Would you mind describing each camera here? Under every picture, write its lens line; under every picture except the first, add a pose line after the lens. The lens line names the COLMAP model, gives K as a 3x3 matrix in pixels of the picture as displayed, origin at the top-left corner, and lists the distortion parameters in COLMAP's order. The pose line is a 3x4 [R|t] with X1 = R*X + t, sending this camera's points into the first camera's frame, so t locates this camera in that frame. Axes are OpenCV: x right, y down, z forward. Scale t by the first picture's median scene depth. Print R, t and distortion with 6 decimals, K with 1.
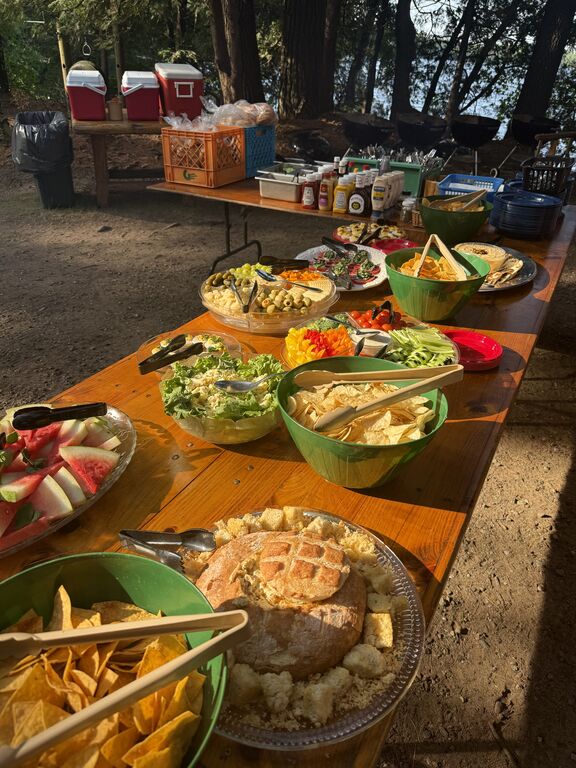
lens RADIAL K [[533.6, 0, 288.0], [0, 533.6, 384.0], [0, 0, 1]] dist [-0.034091, -0.000934]
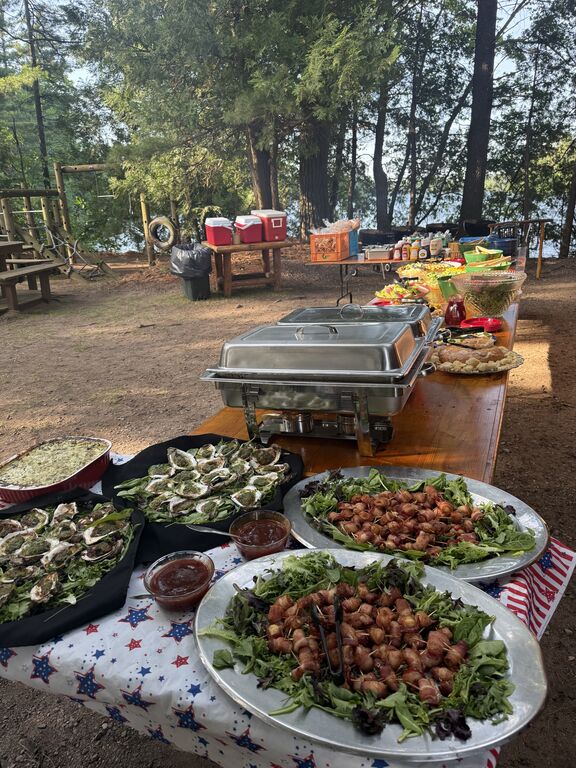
lens RADIAL K [[533.6, 0, 288.0], [0, 533.6, 384.0], [0, 0, 1]] dist [-0.034091, -0.000934]
pose [[0.991626, -0.116588, 0.055540, -0.481063], [0.126211, 0.966017, -0.225570, 0.477053], [-0.027354, 0.230691, 0.972643, -0.779657]]
